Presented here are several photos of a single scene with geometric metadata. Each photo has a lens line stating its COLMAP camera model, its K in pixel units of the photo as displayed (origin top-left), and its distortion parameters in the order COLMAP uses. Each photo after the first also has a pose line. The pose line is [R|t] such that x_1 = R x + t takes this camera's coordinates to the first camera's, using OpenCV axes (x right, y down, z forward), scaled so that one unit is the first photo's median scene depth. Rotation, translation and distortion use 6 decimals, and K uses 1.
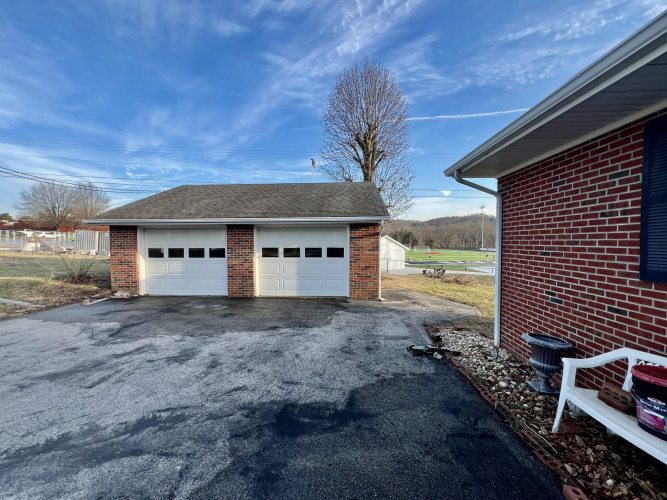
lens RADIAL K [[263.6, 0, 355.3], [0, 263.6, 260.8], [0, 0, 1]] dist [-0.000492, 0.000185]
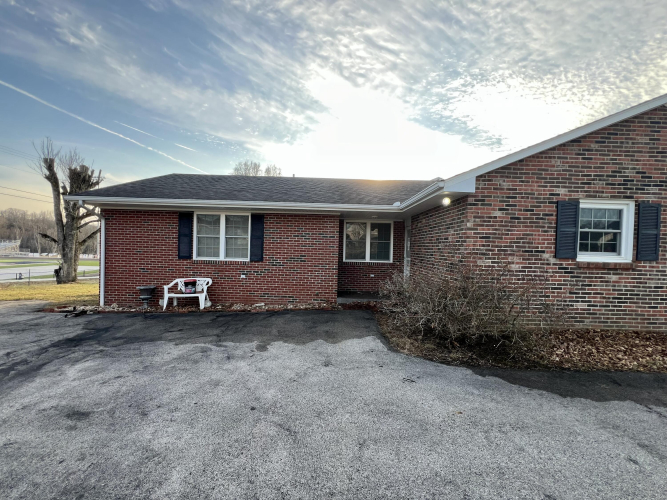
lens RADIAL K [[263.6, 0, 325.7], [0, 263.6, 252.1], [0, 0, 1]] dist [-0.000492, 0.000185]
pose [[-0.038519, -0.014829, 0.999148, -0.707407], [0.046334, 0.998788, 0.016610, 0.006432], [-0.998183, 0.046934, -0.037785, -0.231426]]
